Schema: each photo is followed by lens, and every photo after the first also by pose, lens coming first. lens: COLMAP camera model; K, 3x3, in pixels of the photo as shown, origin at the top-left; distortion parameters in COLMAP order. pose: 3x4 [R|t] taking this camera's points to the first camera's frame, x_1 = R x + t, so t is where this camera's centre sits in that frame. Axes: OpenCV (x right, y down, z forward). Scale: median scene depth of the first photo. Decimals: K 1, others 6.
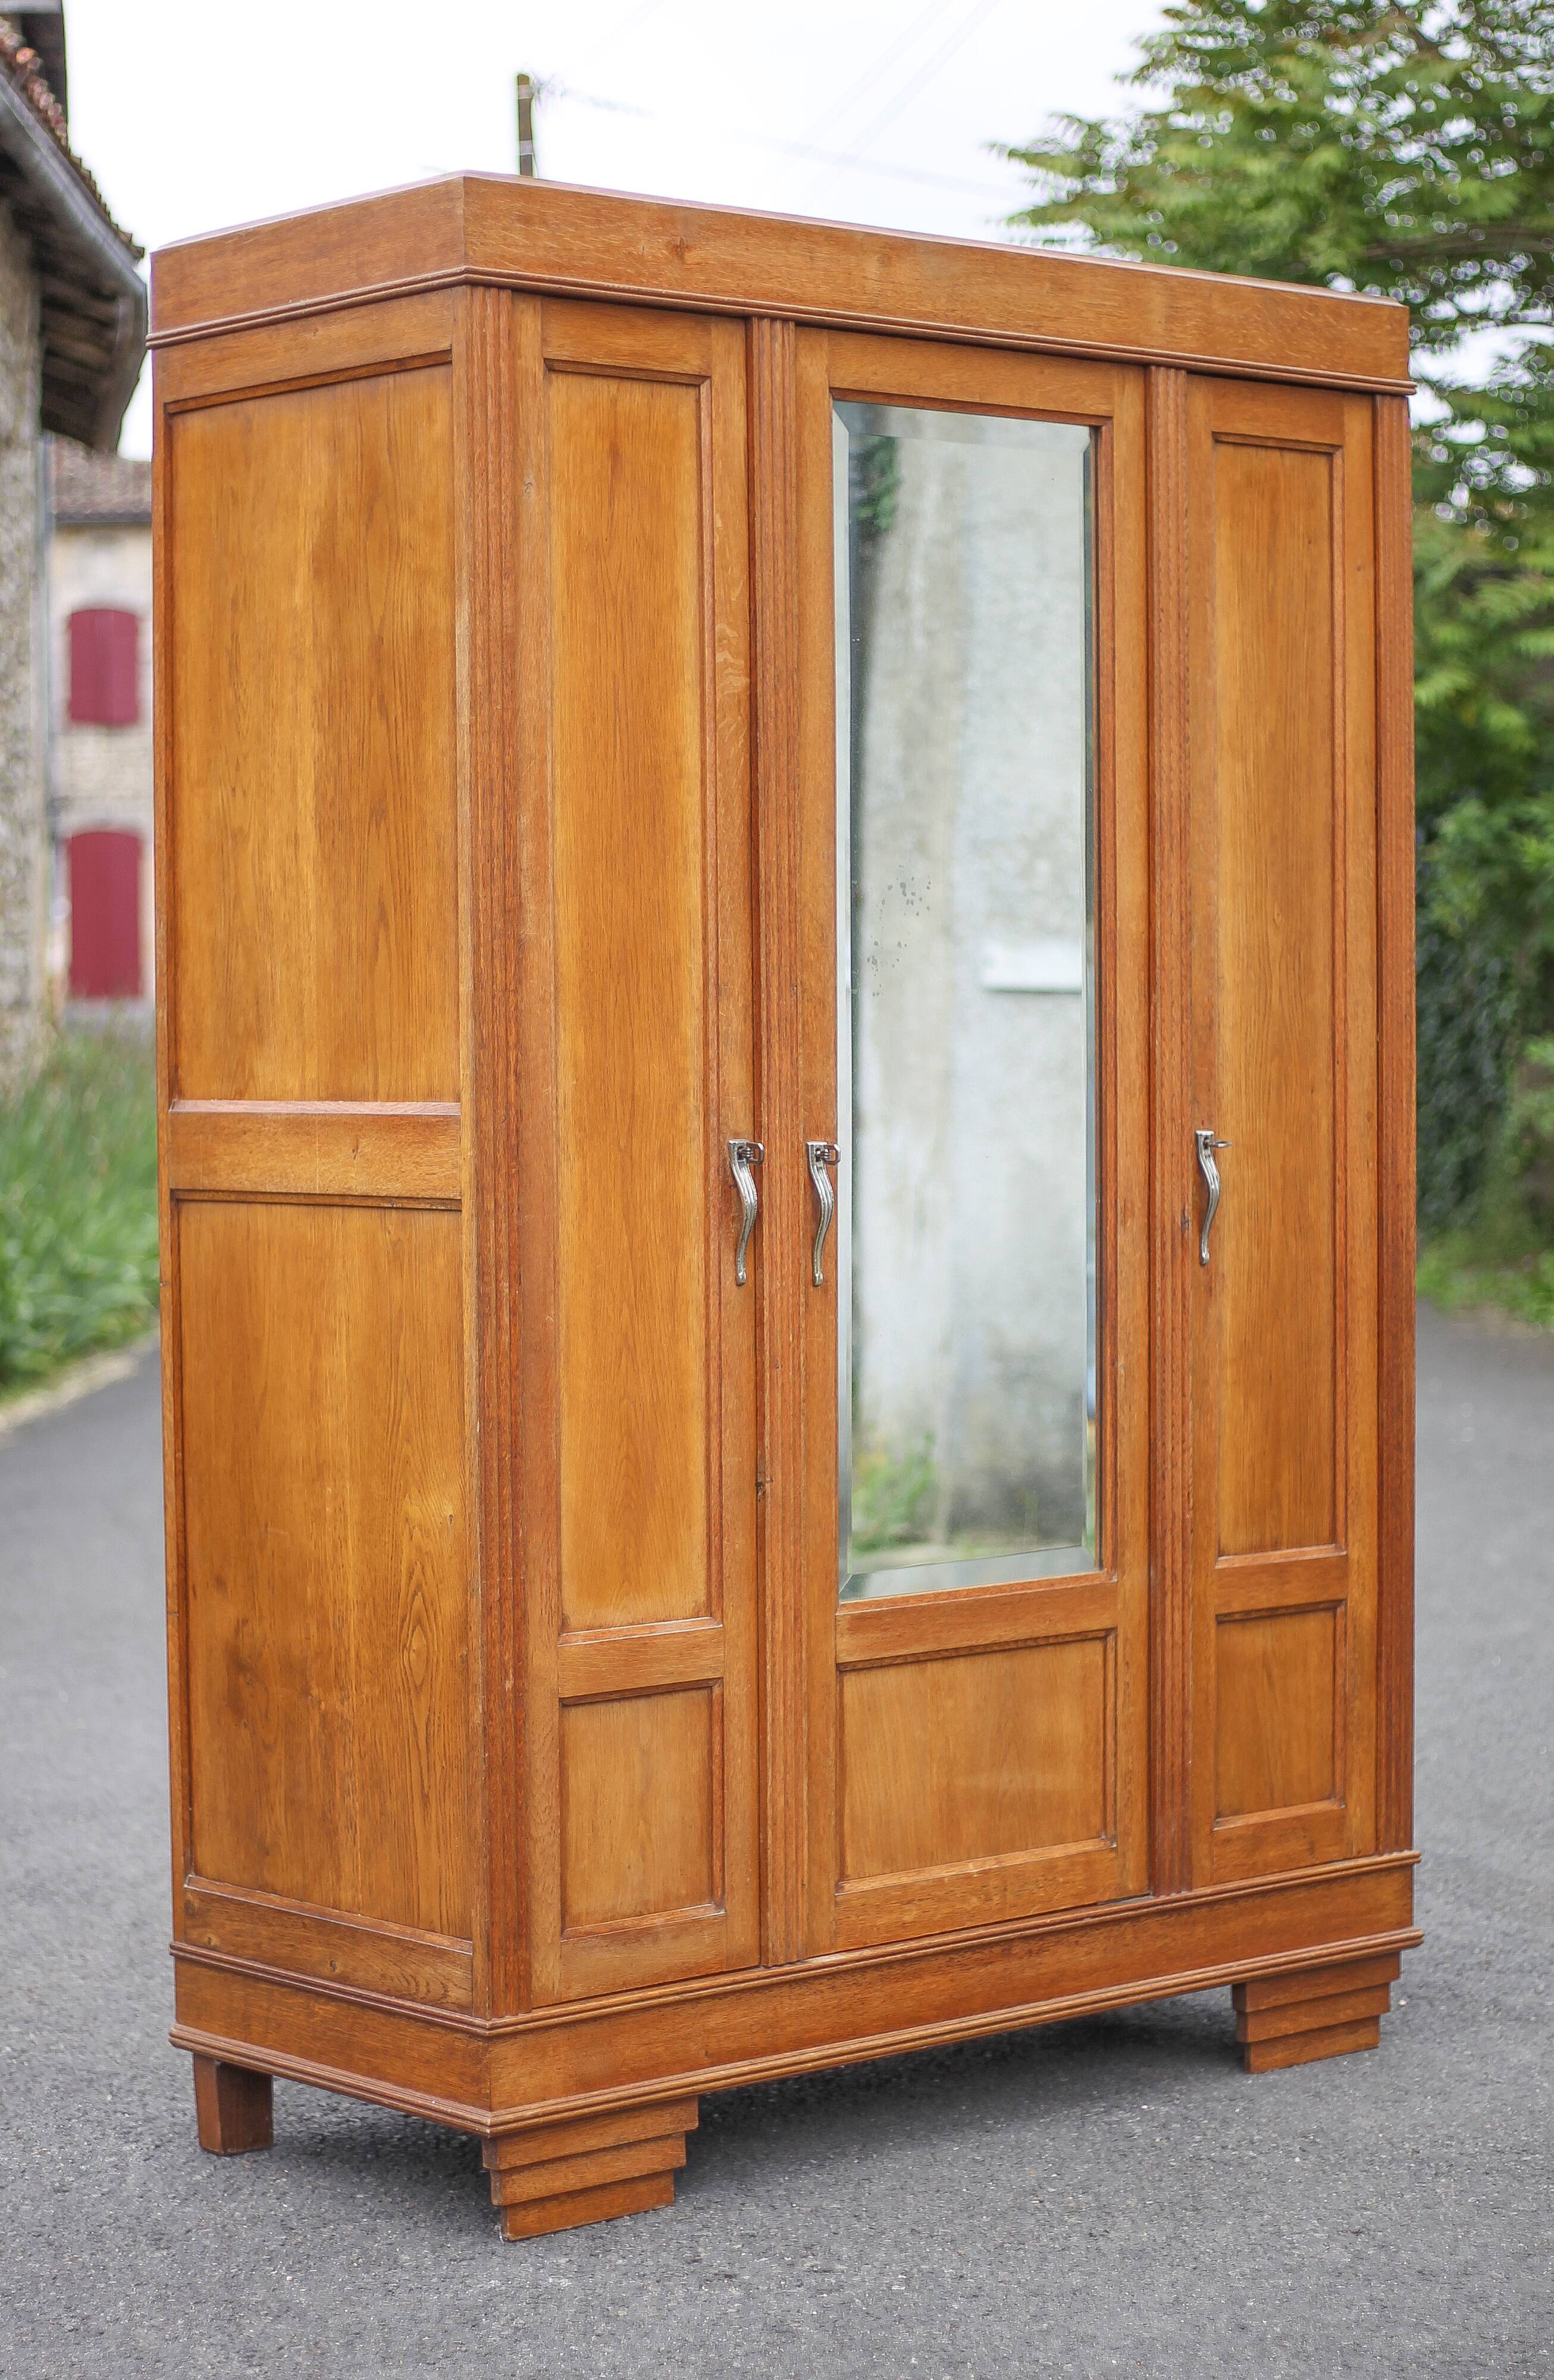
lens RADIAL K [[4800.1, 0, 548.2], [0, 4800.1, 1259.9], [0, 0, 1]] dist [-0.088866, -0.064678]
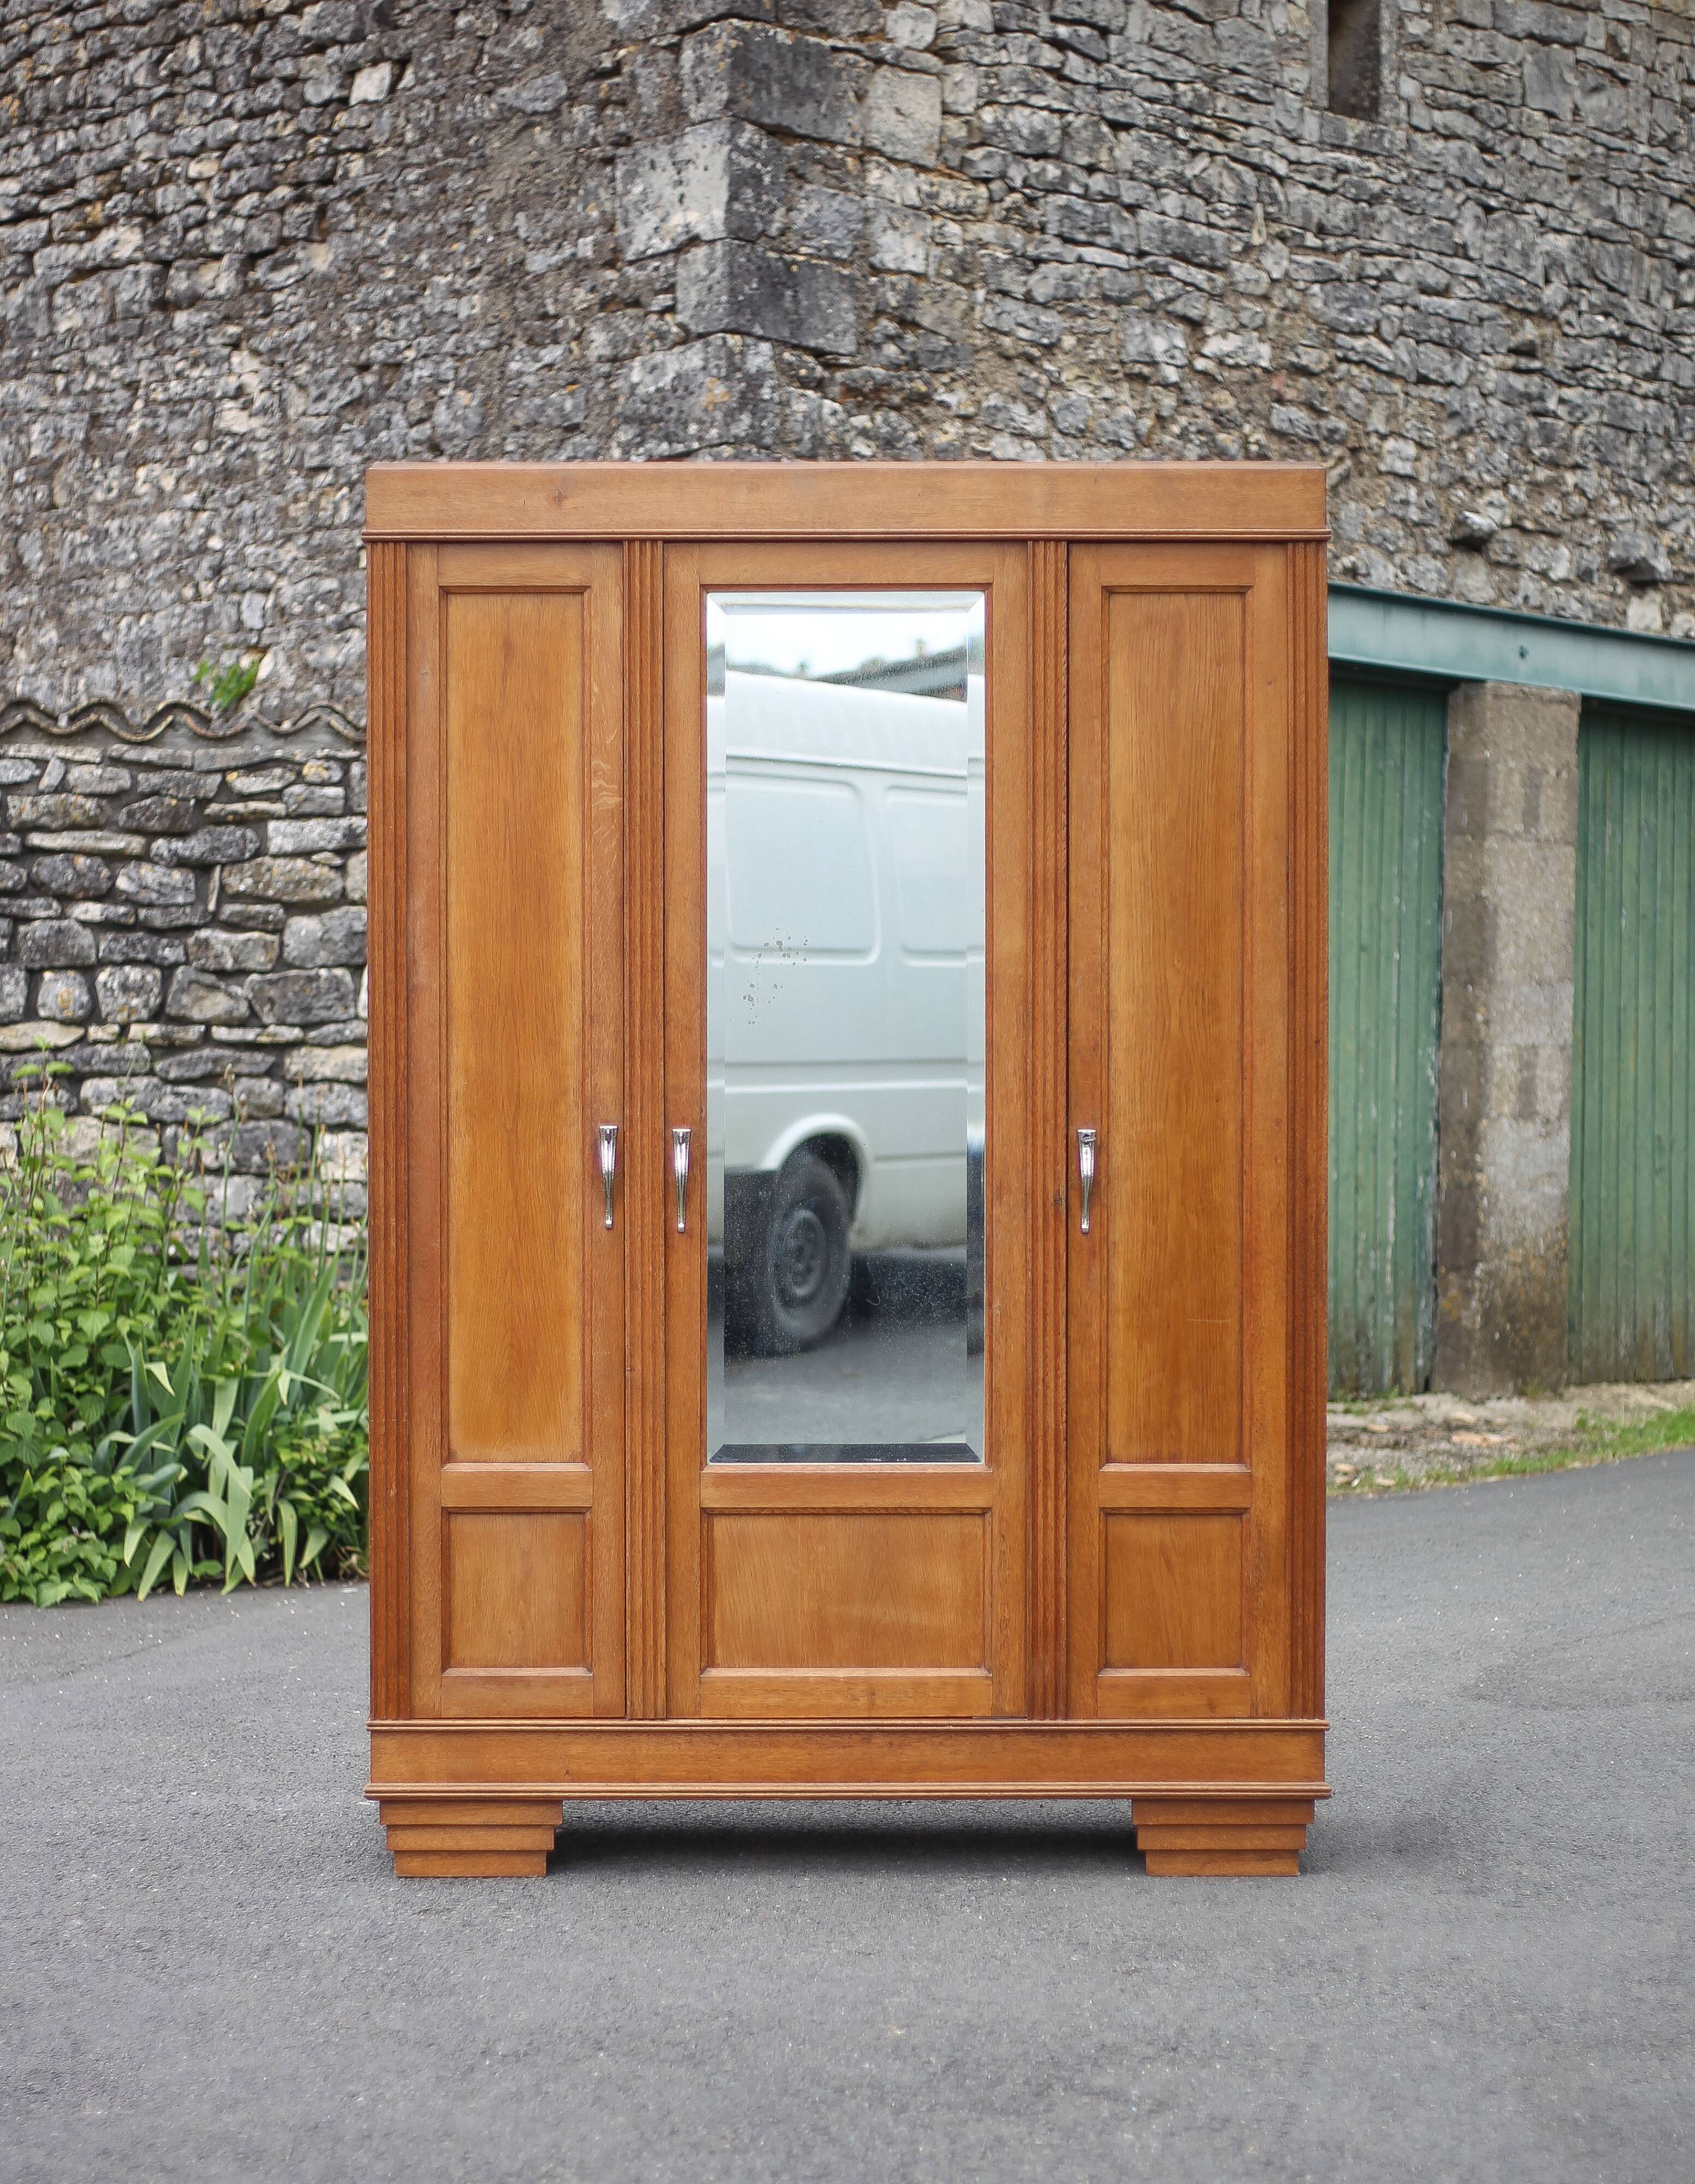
lens RADIAL K [[4730.5, 0, 407.1], [0, 4730.5, 1186.7], [0, 0, 1]] dist [-0.058152, -0.097256]
pose [[0.747571, 0.035623, -0.663226, 0.904238], [-0.038869, 0.999196, 0.009856, -0.018348], [0.663044, 0.018411, 0.748354, -0.075696]]
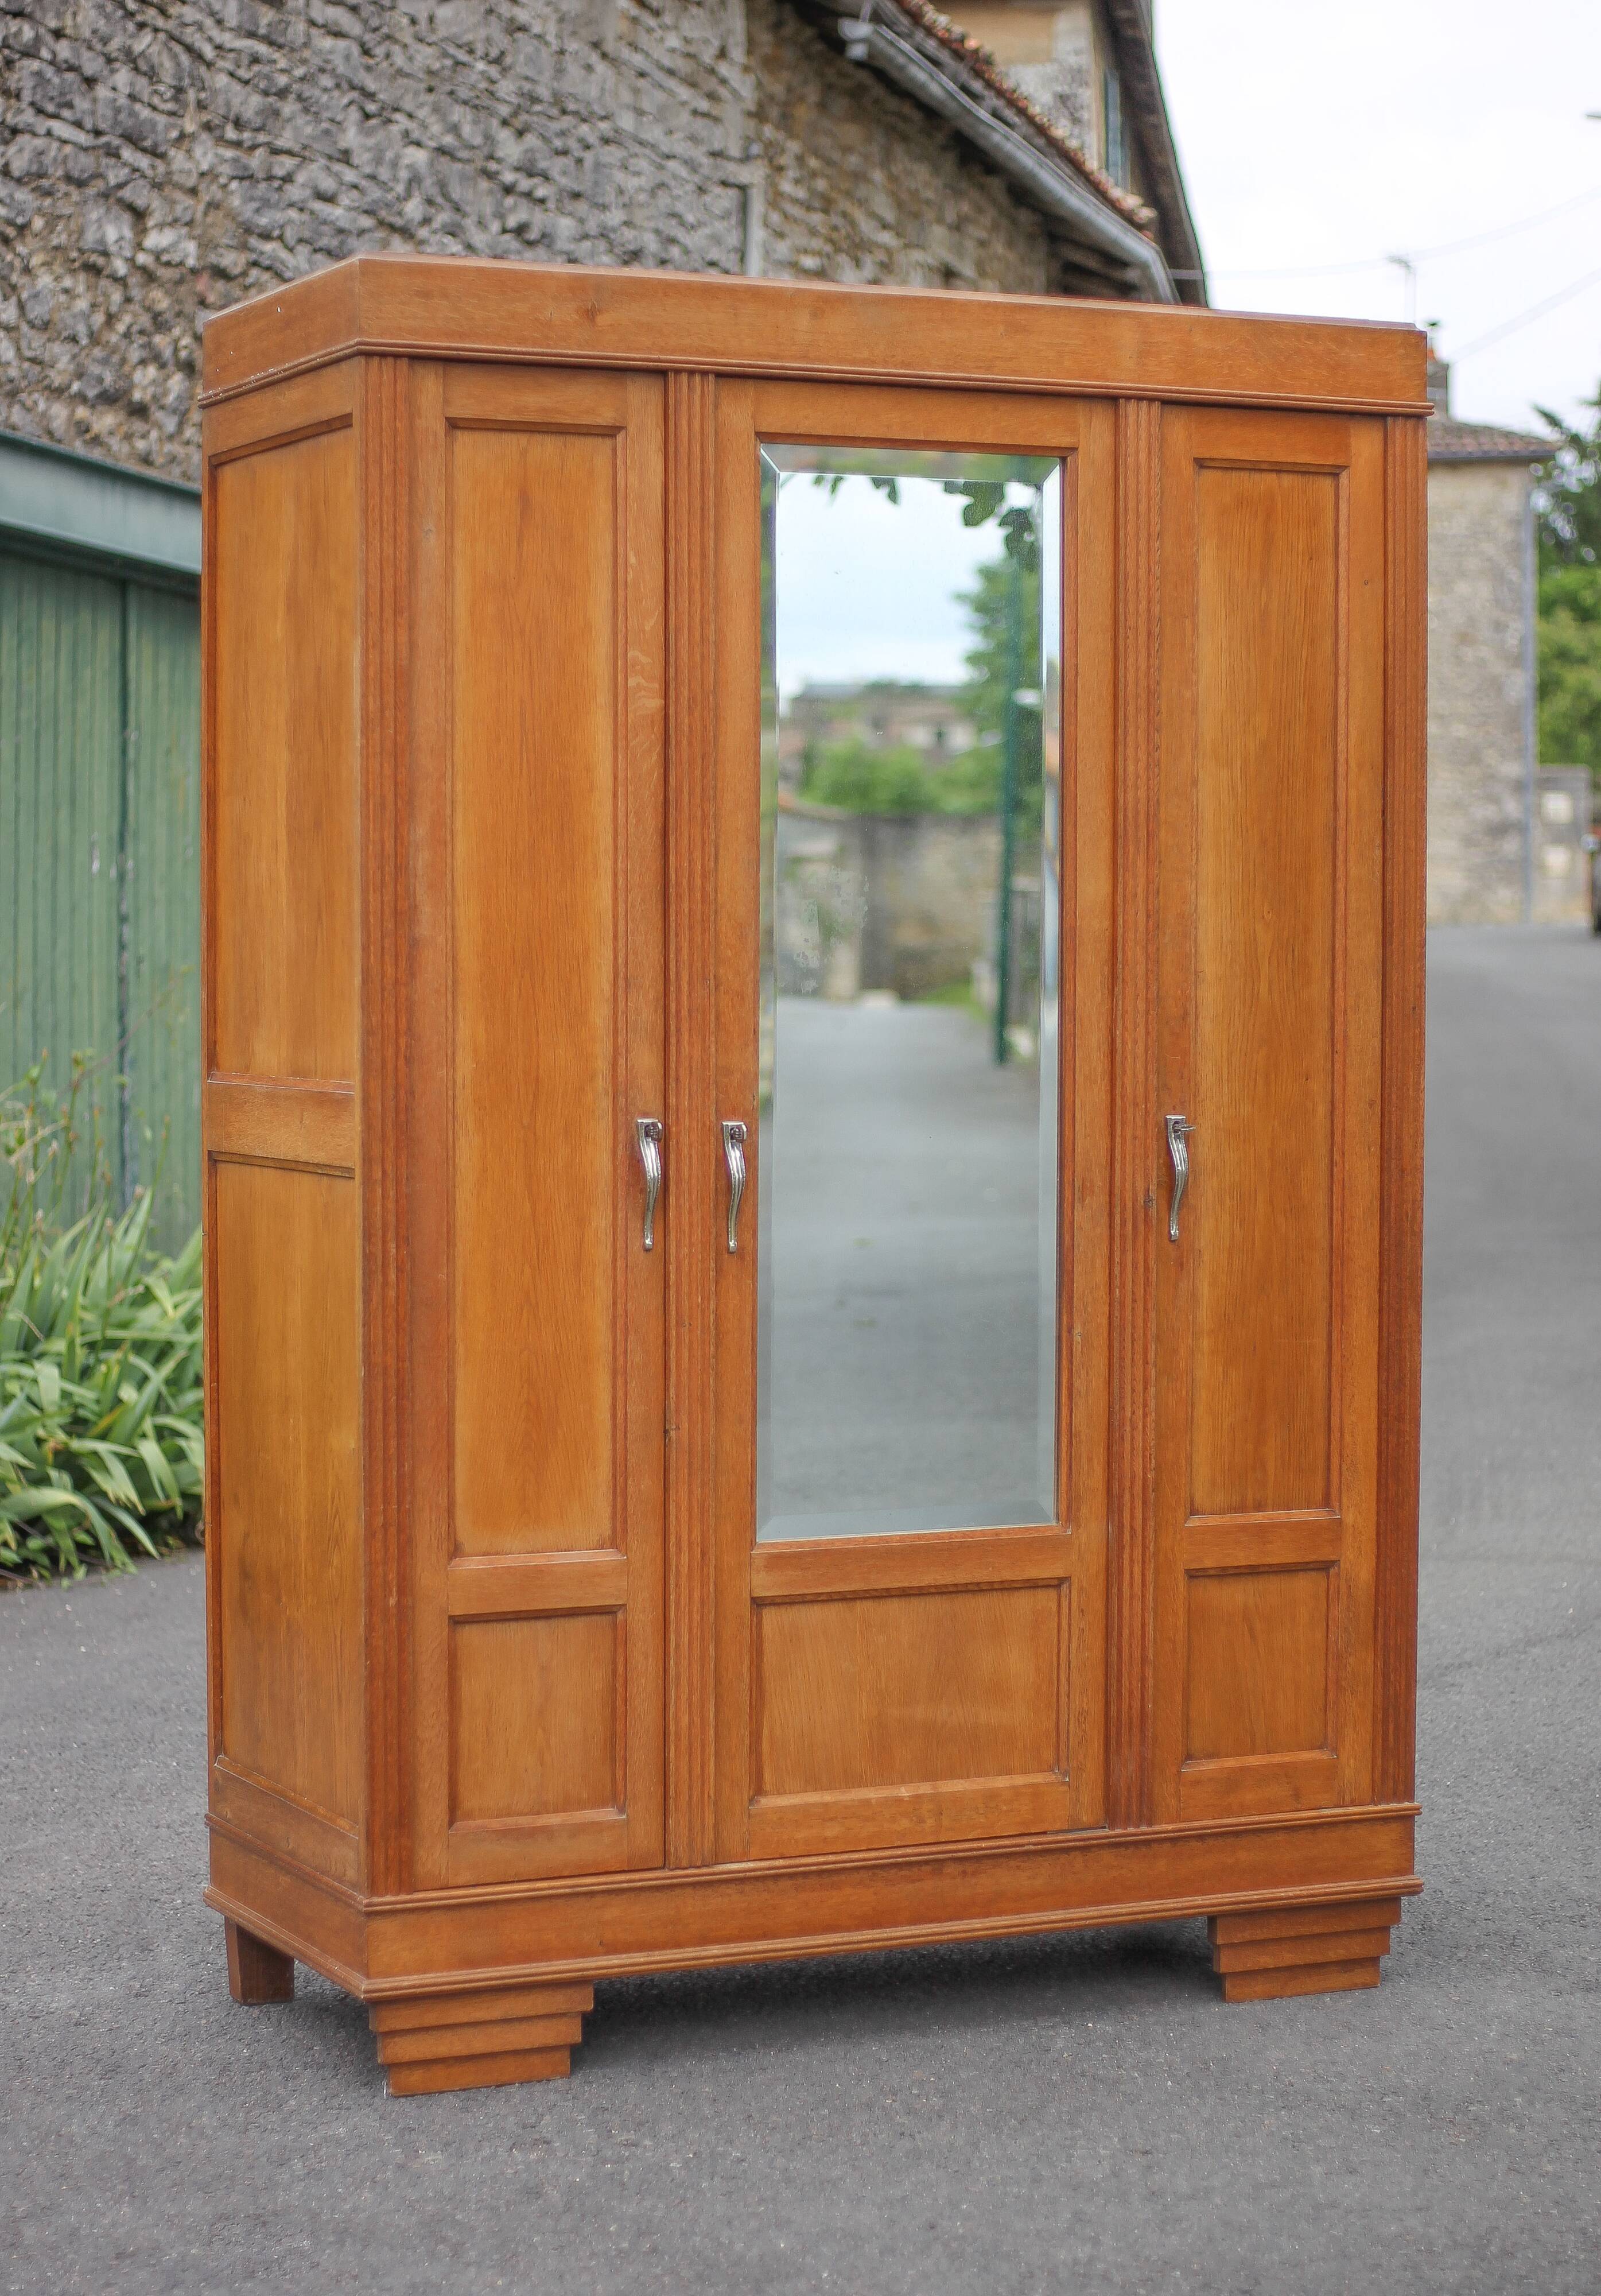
lens RADIAL K [[4624.9, 0, 492.7], [0, 4624.9, 1223.0], [0, 0, 1]] dist [-0.089498, -0.059742]
pose [[0.958227, 0.026842, -0.284746, 0.304973], [-0.023295, 0.999603, 0.015838, -0.016901], [0.285058, -0.008544, 0.958472, -0.028962]]
